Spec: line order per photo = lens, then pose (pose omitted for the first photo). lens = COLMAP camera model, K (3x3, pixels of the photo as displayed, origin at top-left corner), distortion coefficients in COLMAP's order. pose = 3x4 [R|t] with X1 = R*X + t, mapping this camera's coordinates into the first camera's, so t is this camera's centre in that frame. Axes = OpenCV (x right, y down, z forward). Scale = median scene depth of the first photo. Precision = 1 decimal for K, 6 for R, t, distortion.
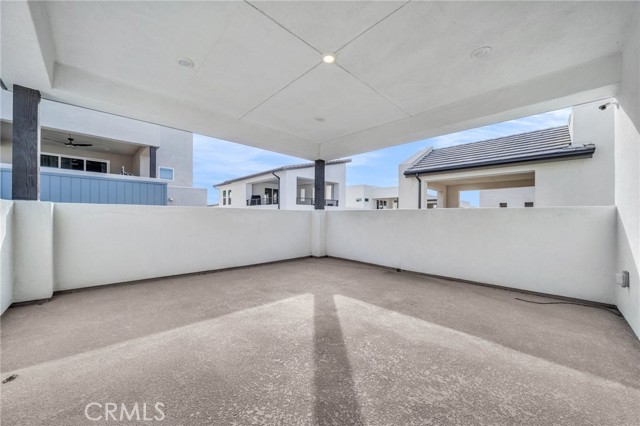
lens RADIAL K [[236.5, 0, 320.0], [0, 236.5, 213.0], [0, 0, 1]] dist [-0.000318, -0.000004]
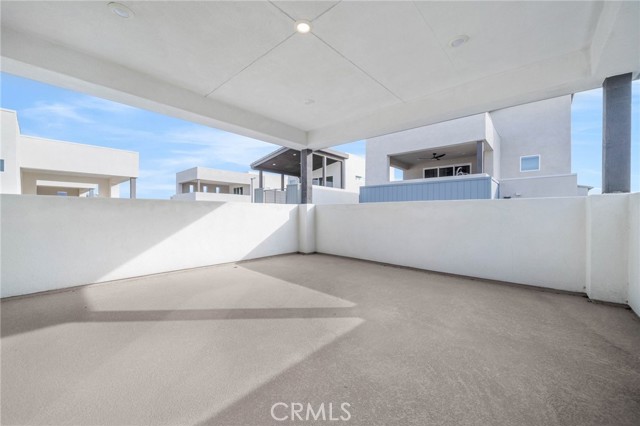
lens RADIAL K [[250.9, 0, 320.0], [0, 250.9, 213.0], [0, 0, 1]] dist [0.000213, -0.000068]
pose [[0.075912, 0.001716, -0.997113, 0.805341], [0.004637, 0.999987, 0.002073, 0.021611], [0.997104, -0.004781, 0.075903, 0.803088]]
